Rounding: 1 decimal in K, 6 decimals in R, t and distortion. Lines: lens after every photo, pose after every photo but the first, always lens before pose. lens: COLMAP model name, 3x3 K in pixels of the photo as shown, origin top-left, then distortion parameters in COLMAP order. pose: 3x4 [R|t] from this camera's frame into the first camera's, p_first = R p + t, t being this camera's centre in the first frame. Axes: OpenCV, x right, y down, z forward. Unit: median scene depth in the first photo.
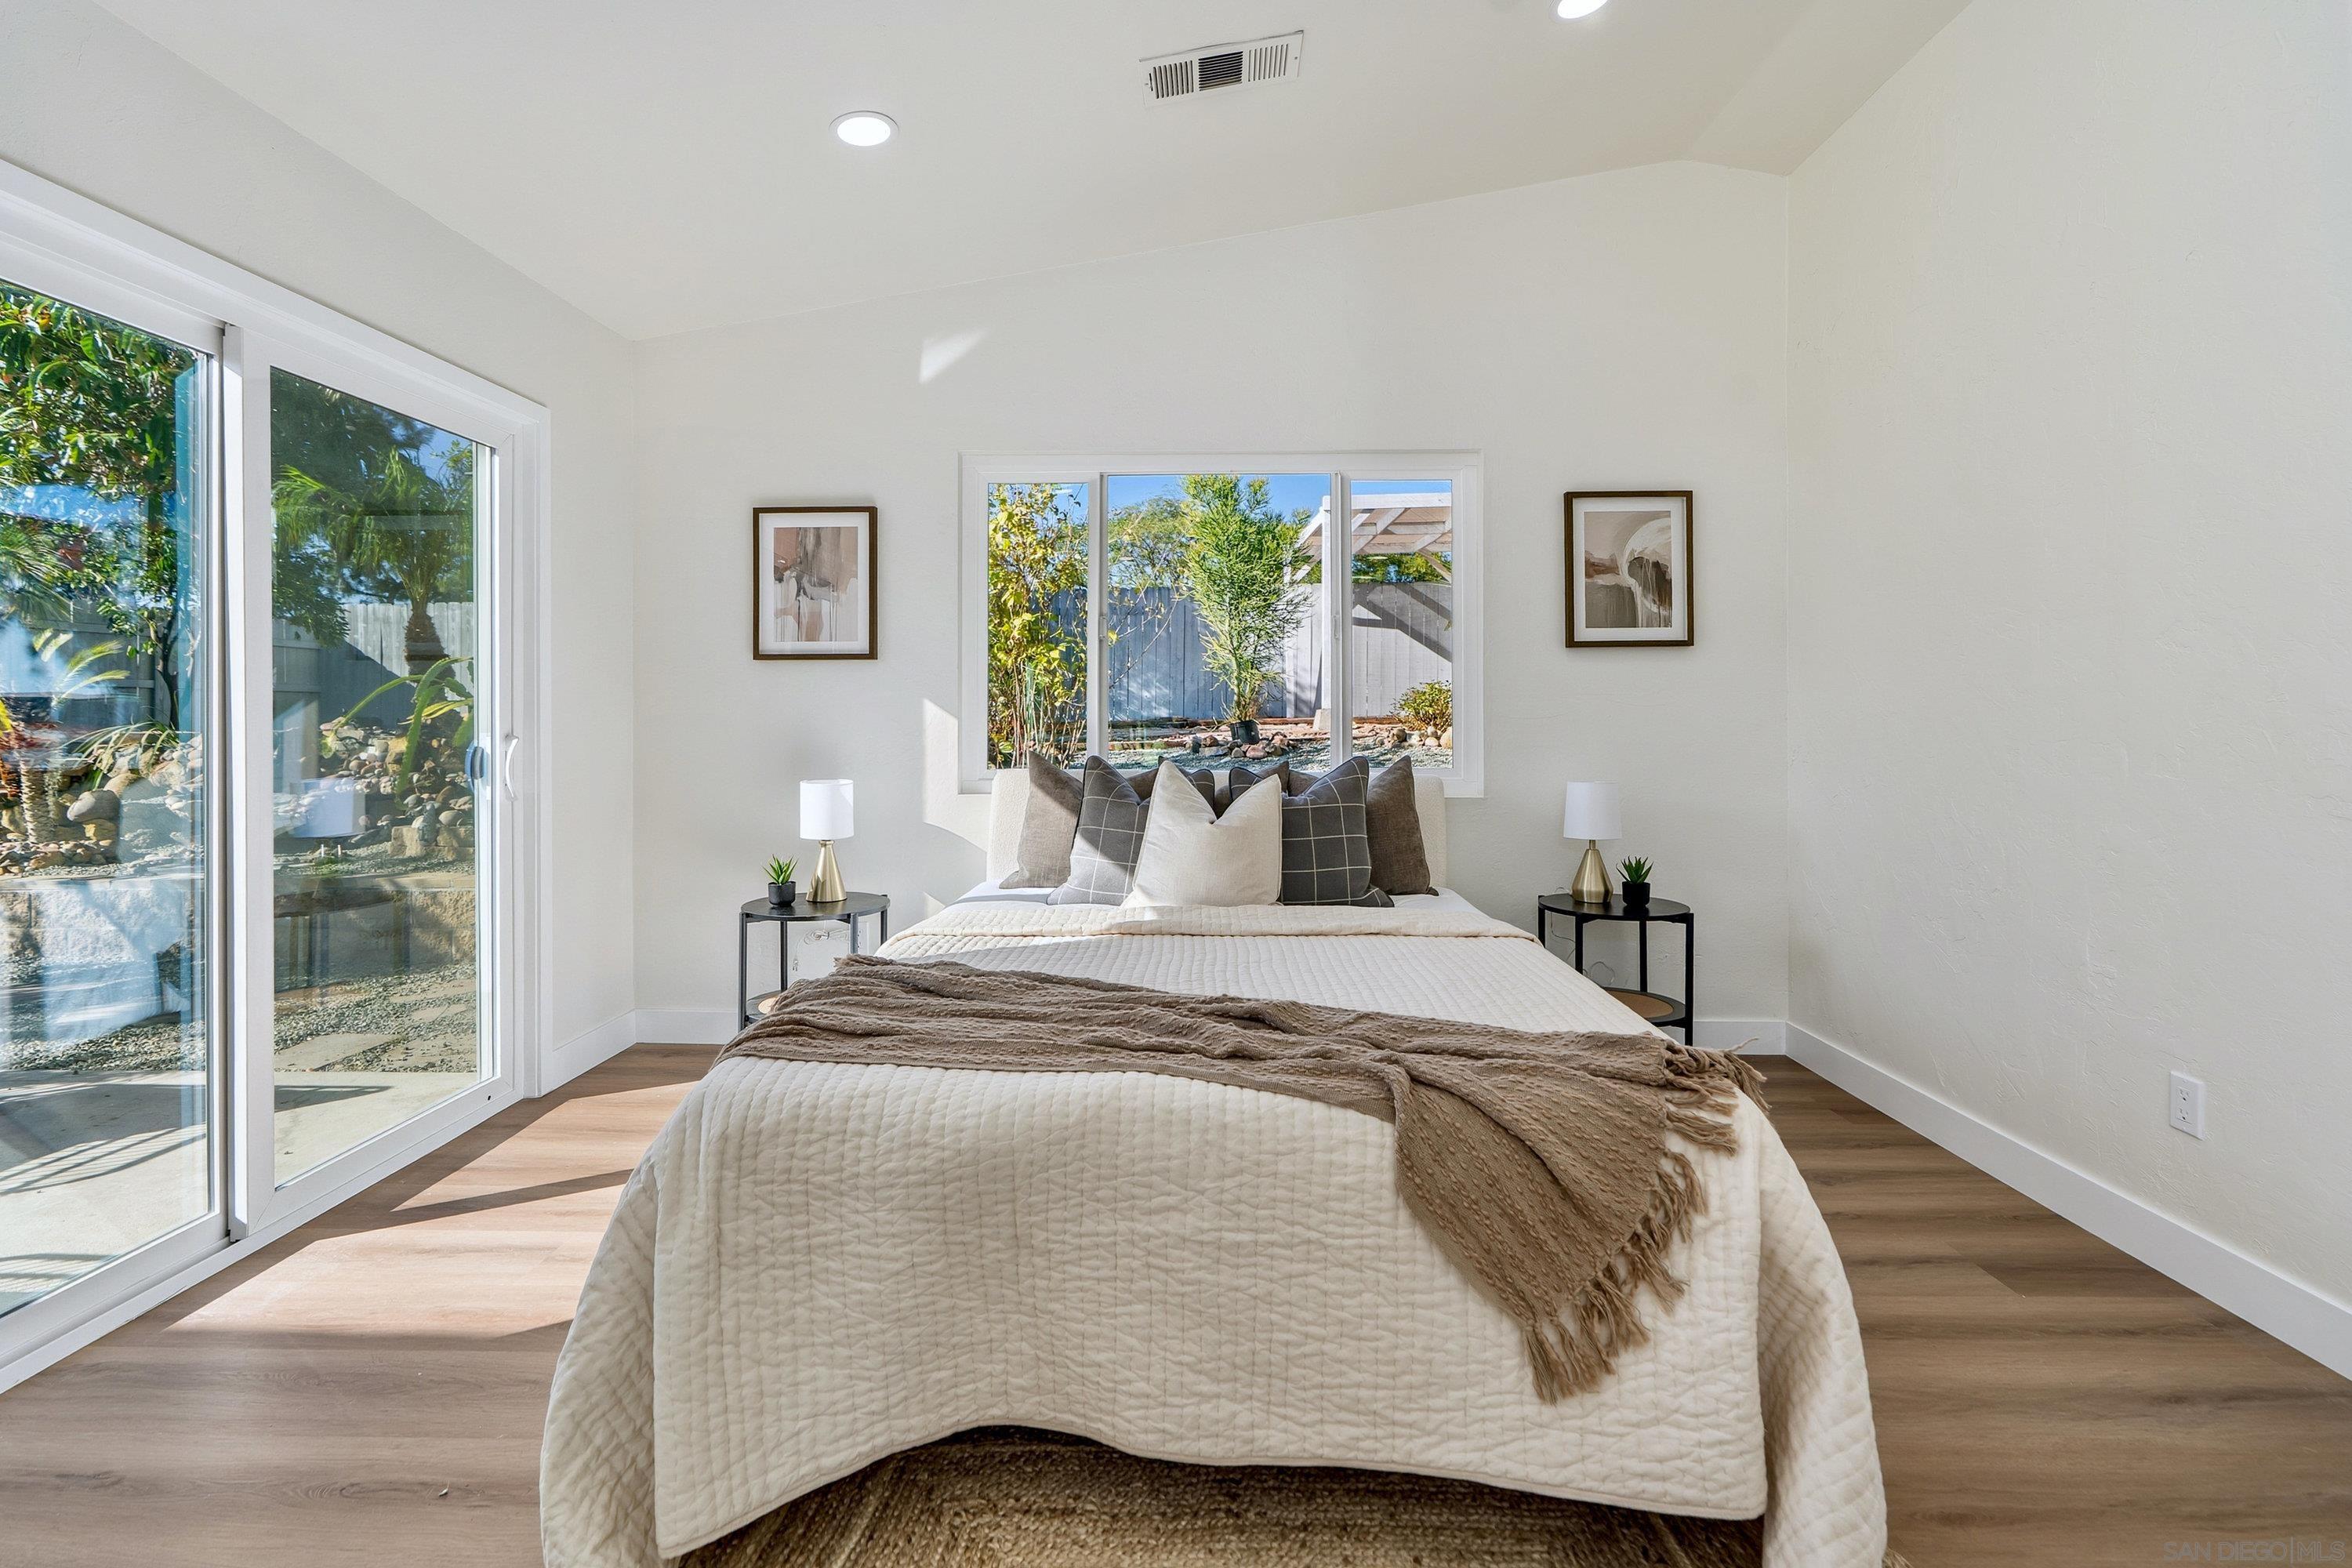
lens RADIAL K [[1083.3, 0, 1200.0], [0, 1083.3, 714.5], [0, 0, 1]] dist [-0.006855, 0.003110]
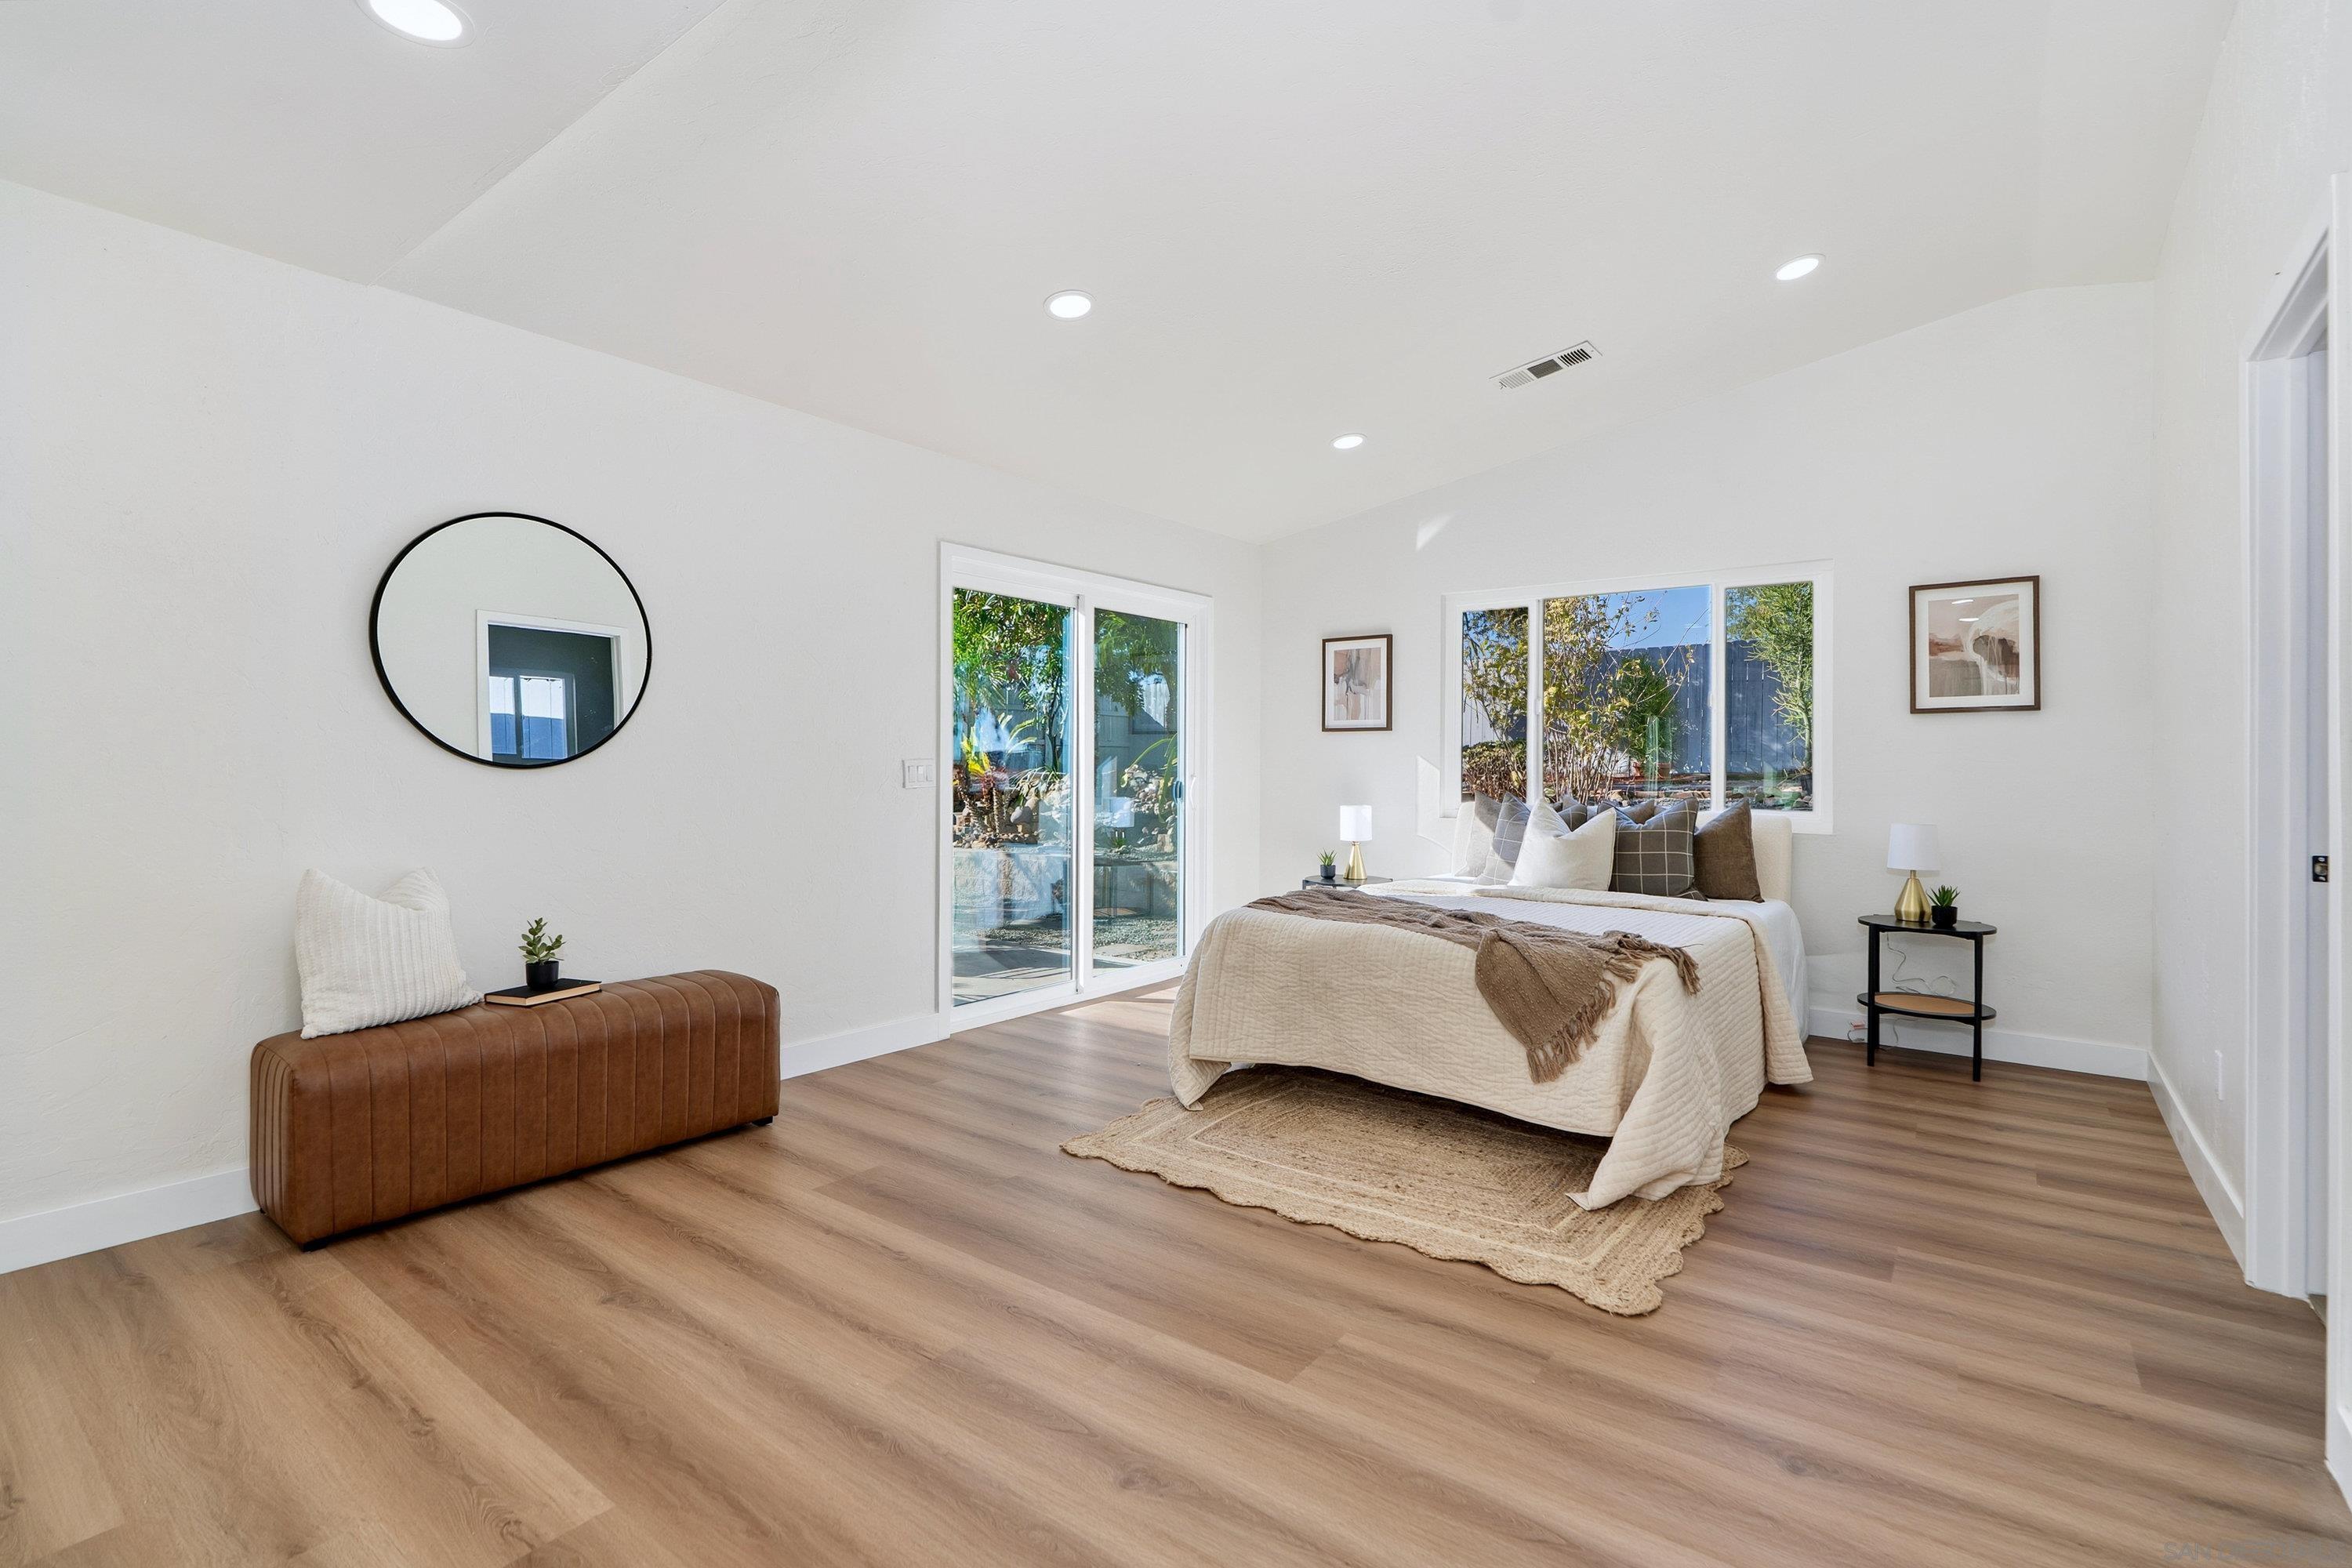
lens RADIAL K [[1083.3, 0, 1193.1], [0, 1083.3, 738.2], [0, 0, 1]] dist [-0.006855, 0.003110]
pose [[0.810636, -0.008678, -0.585486, 0.395715], [-0.005087, 0.999748, -0.021861, -0.003937], [0.585528, 0.020700, 0.810388, -0.451542]]
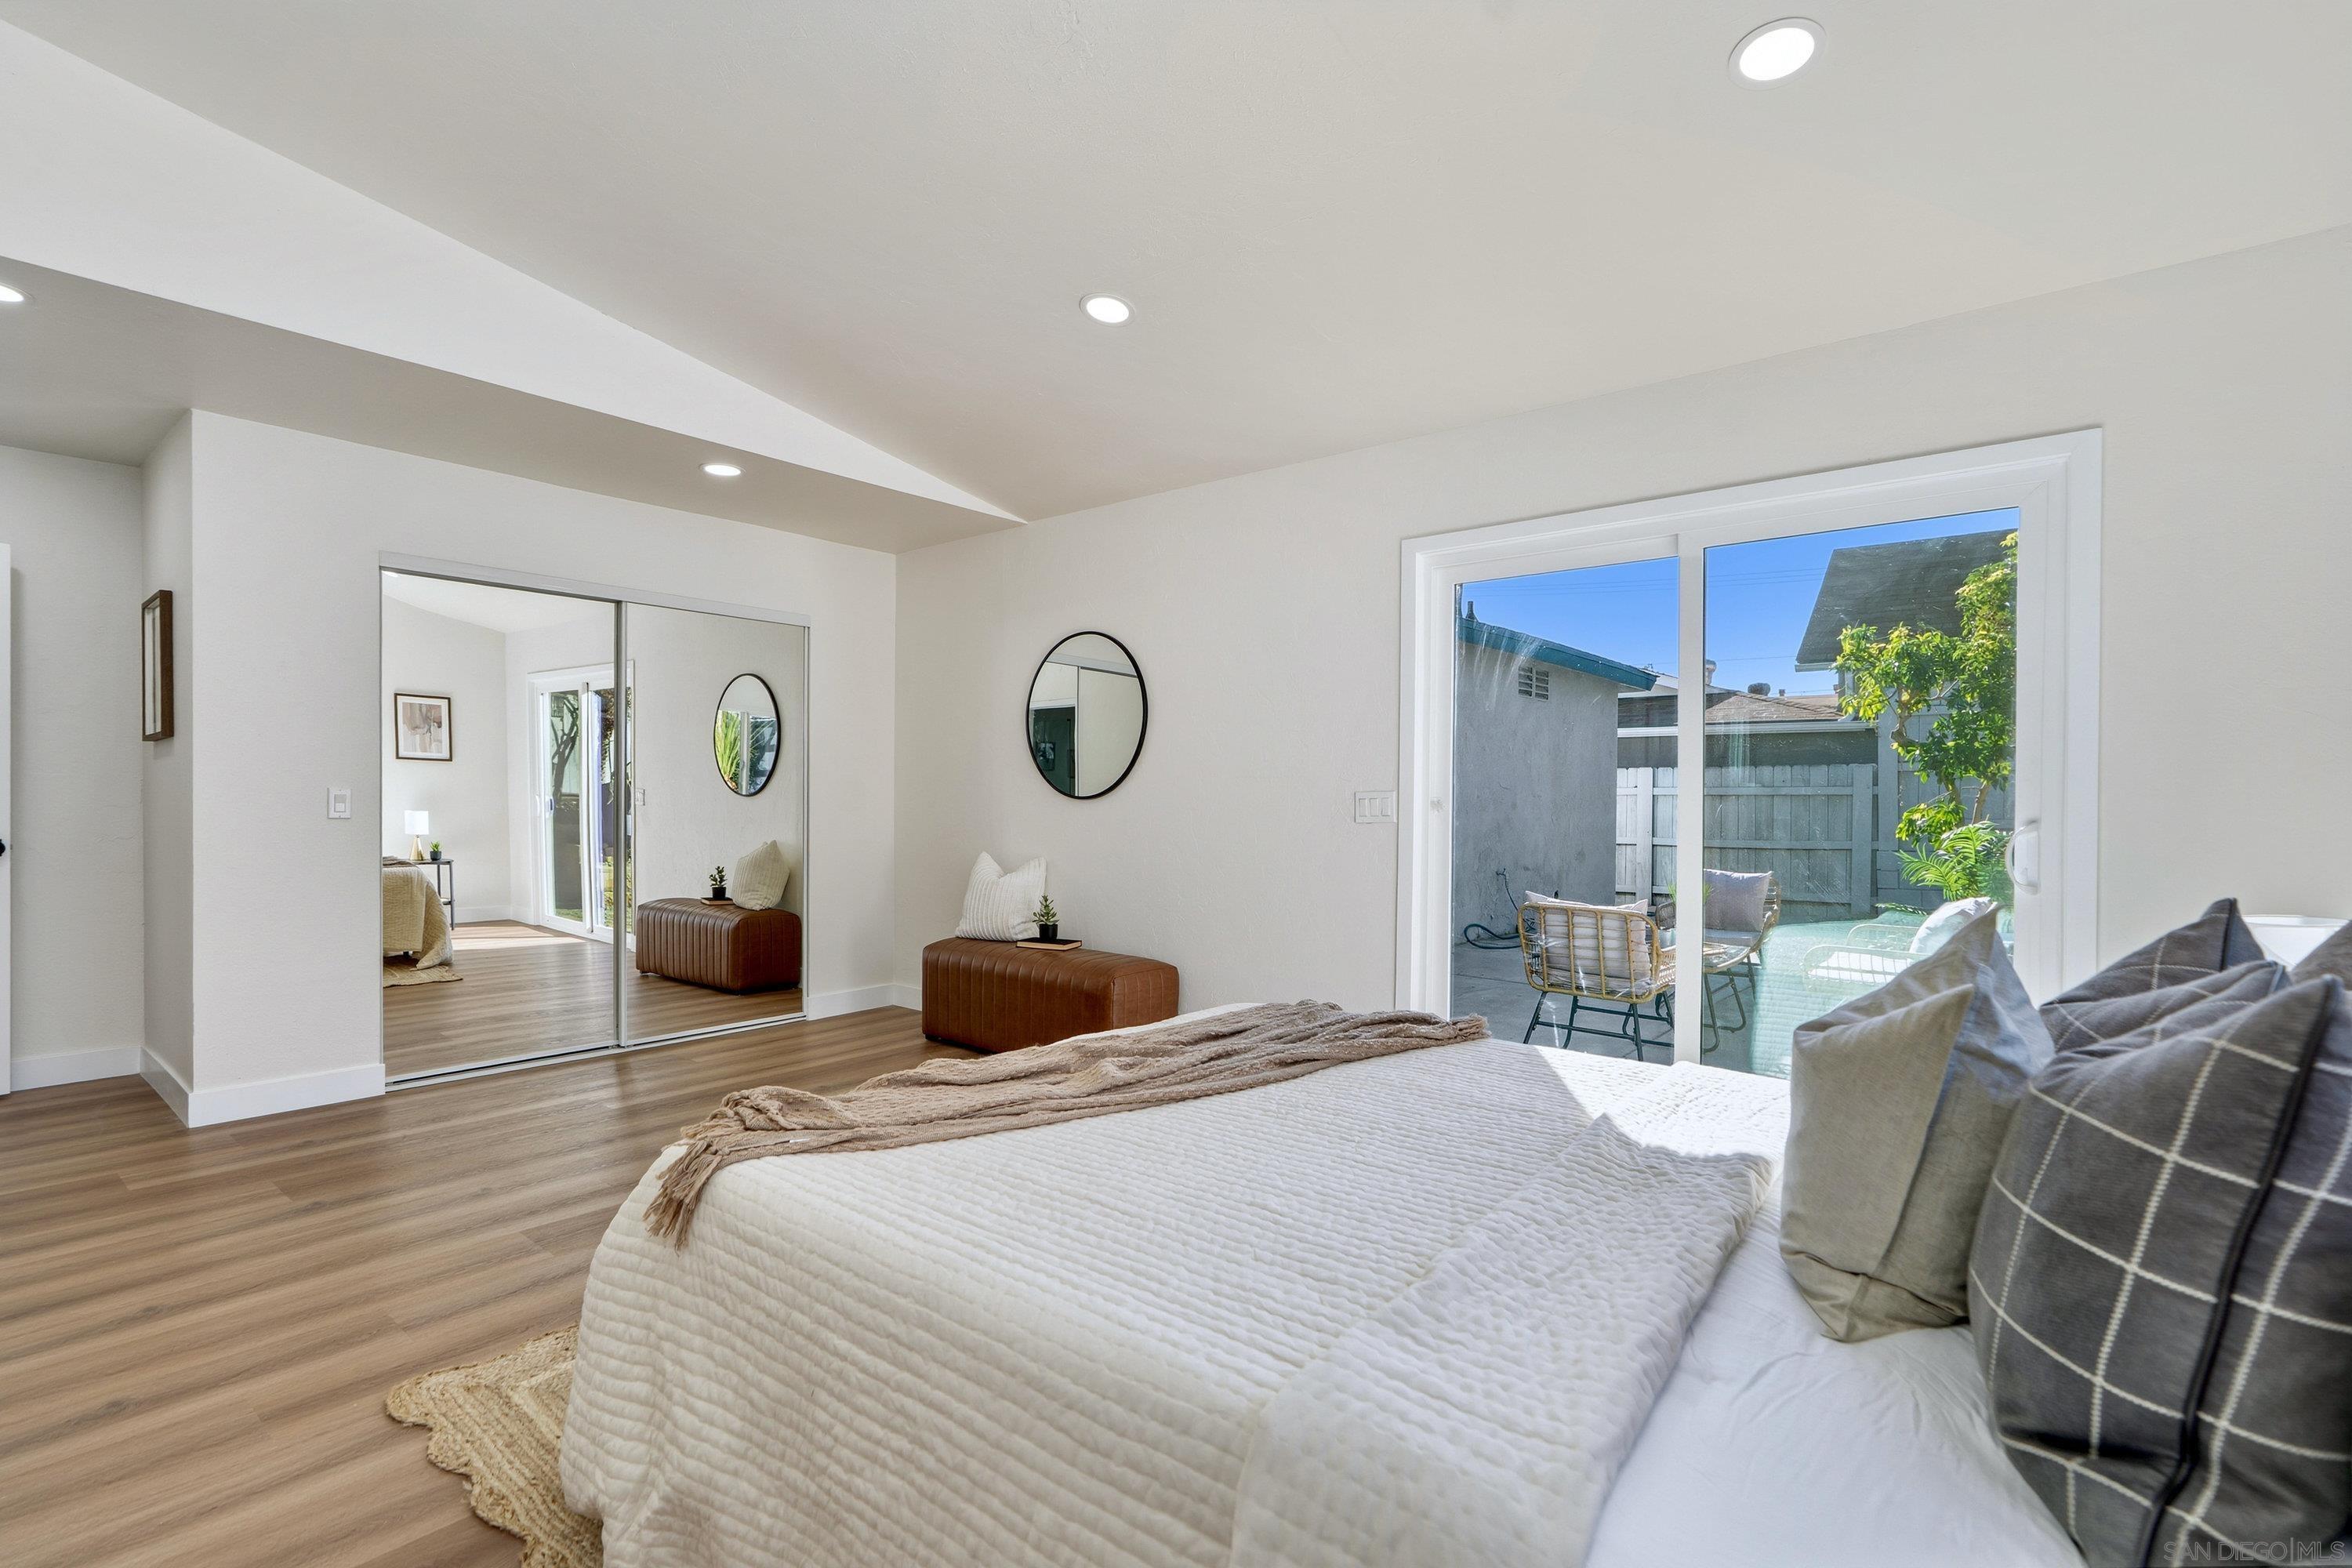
lens RADIAL K [[1083.3, 0, 1159.0], [0, 1083.3, 797.5], [0, 0, 1]] dist [-0.006855, 0.003110]
pose [[-0.616302, 0.000591, -0.787509, 0.436241], [-0.001345, 0.999997, 0.001804, -0.000989], [0.787509, 0.002171, -0.616300, 0.869471]]
